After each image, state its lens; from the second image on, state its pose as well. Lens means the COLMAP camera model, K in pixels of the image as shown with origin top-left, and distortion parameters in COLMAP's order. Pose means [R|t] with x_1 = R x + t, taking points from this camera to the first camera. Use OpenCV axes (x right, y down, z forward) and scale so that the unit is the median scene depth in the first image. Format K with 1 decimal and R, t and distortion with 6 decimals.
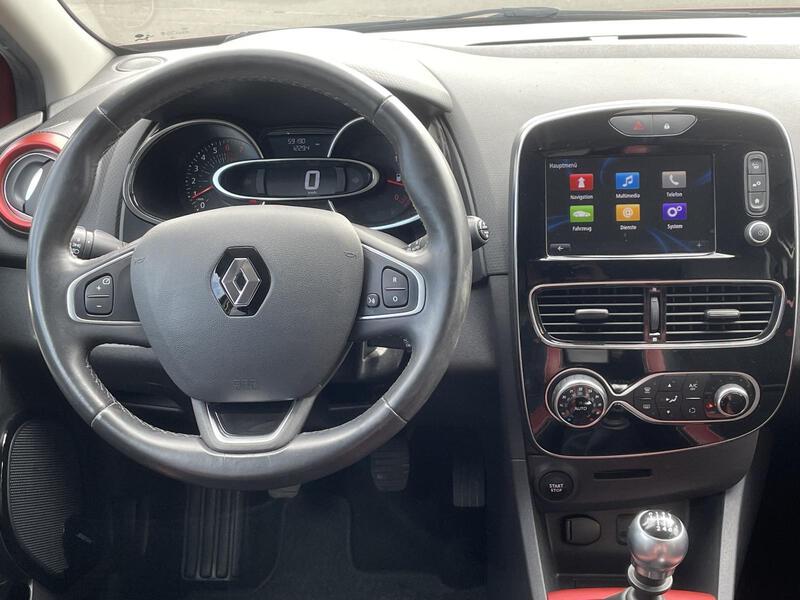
lens RADIAL K [[1055.3, 0, 399.1], [0, 1055.3, 300.2], [0, 0, 1]] dist [0.076972, 0.000000]
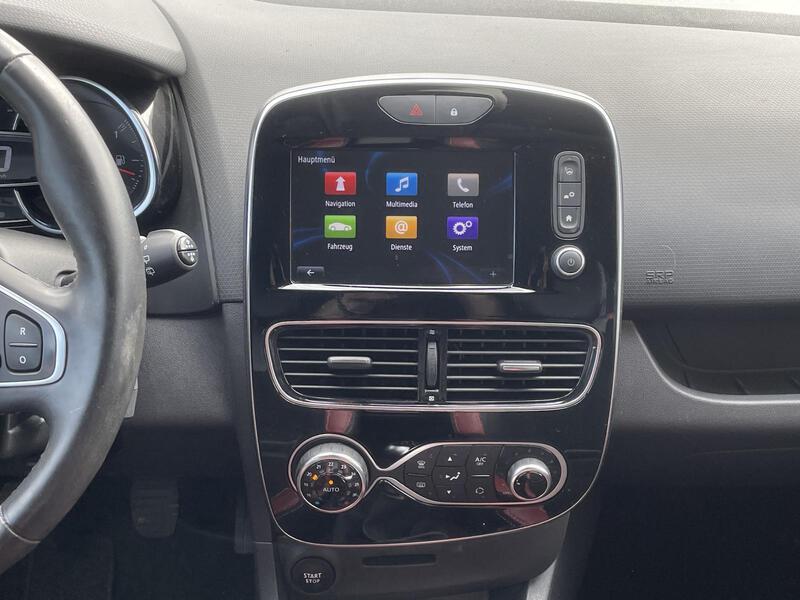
lens RADIAL K [[1055.3, 0, 395.2], [0, 1055.3, 302.2], [0, 0, 1]] dist [0.076972, 0.000000]
pose [[0.996173, 0.021633, 0.084682, 0.150767], [-0.025998, 0.998371, 0.050785, -0.067731], [-0.083445, -0.052792, 0.995113, 0.264969]]
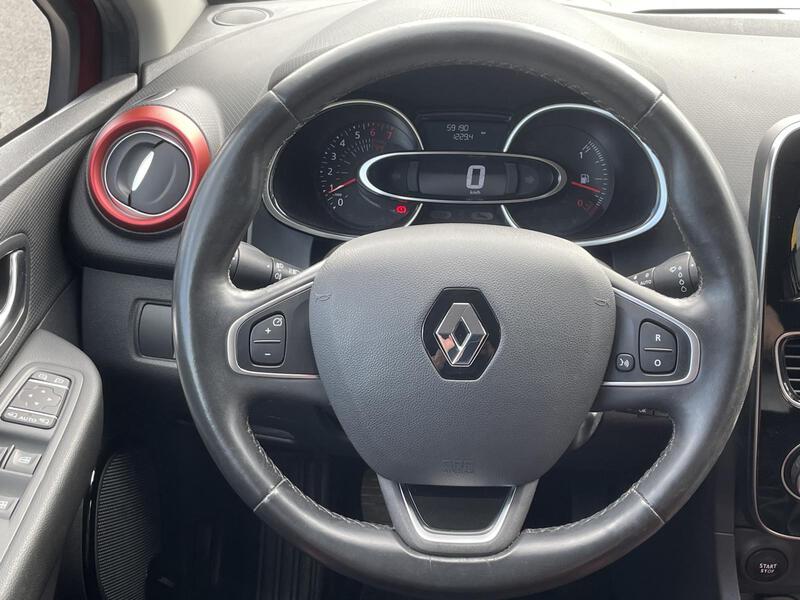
lens RADIAL K [[1055.3, 0, 404.7], [0, 1055.3, 299.5], [0, 0, 1]] dist [0.076972, 0.000000]
pose [[0.998582, 0.040551, 0.034498, -0.185937], [-0.042335, 0.997716, 0.052642, -0.068782], [-0.032284, -0.054027, 0.998017, 0.207642]]
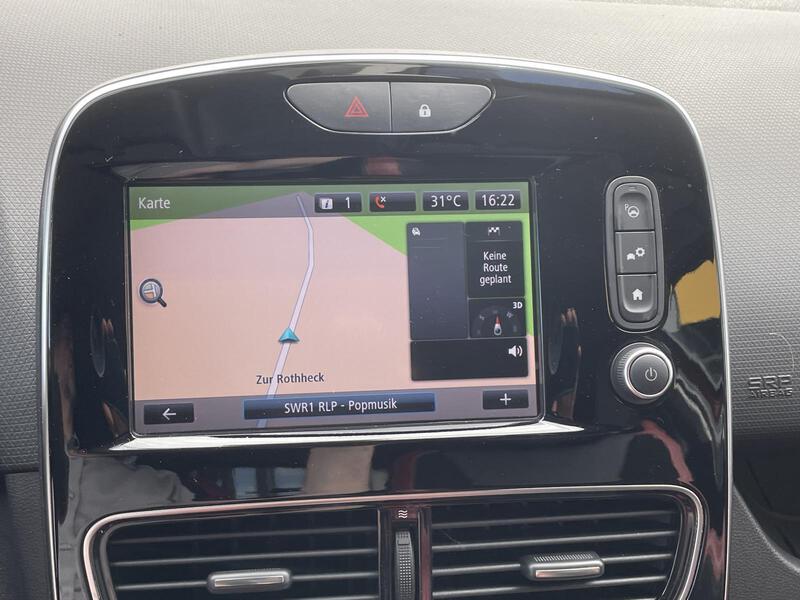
lens RADIAL K [[1055.3, 0, 397.4], [0, 1055.3, 307.2], [0, 0, 1]] dist [0.076972, 0.000000]
pose [[0.978148, -0.014135, 0.207429, 0.155544], [0.016164, 0.999837, -0.008089, -0.084936], [-0.207281, 0.011265, 0.978217, 0.603548]]
